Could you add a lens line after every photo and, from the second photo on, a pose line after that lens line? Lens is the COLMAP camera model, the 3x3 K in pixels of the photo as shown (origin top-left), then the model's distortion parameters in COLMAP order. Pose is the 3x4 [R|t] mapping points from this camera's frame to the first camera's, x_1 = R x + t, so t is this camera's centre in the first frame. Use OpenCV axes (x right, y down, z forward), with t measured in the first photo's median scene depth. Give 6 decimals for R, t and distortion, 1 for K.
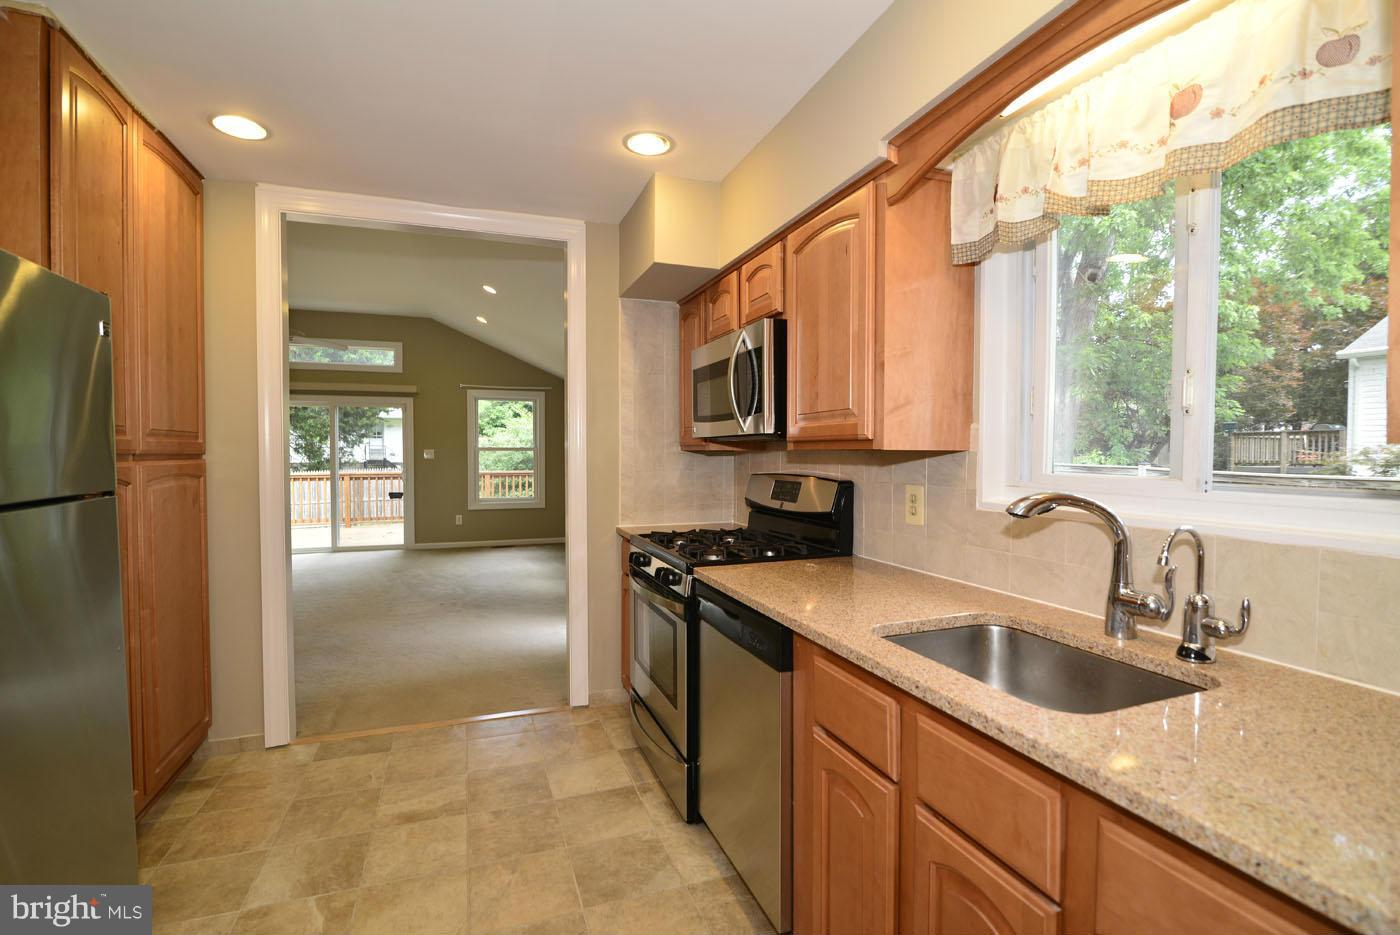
lens RADIAL K [[646.5, 0, 700.9], [0, 646.5, 458.0], [0, 0, 1]] dist [-0.003068, -0.000437]
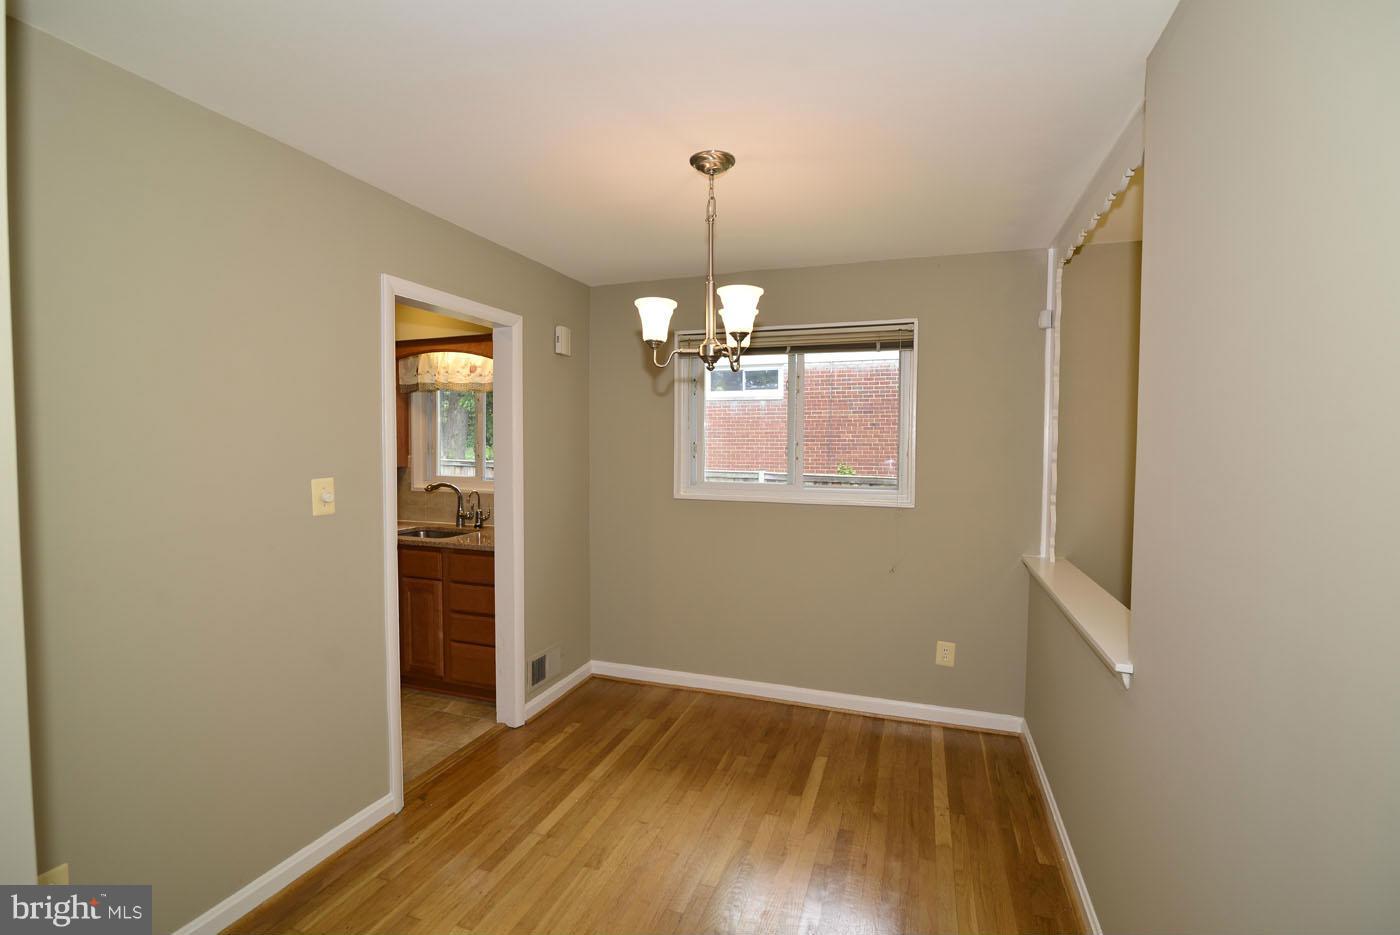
lens RADIAL K [[646.5, 0, 702.4], [0, 646.5, 470.4], [0, 0, 1]] dist [-0.003068, -0.000437]
pose [[0.632789, -0.027379, 0.773840, -1.113940], [0.002842, 0.999450, 0.033038, -0.109393], [-0.774319, -0.018707, 0.632519, -2.051241]]
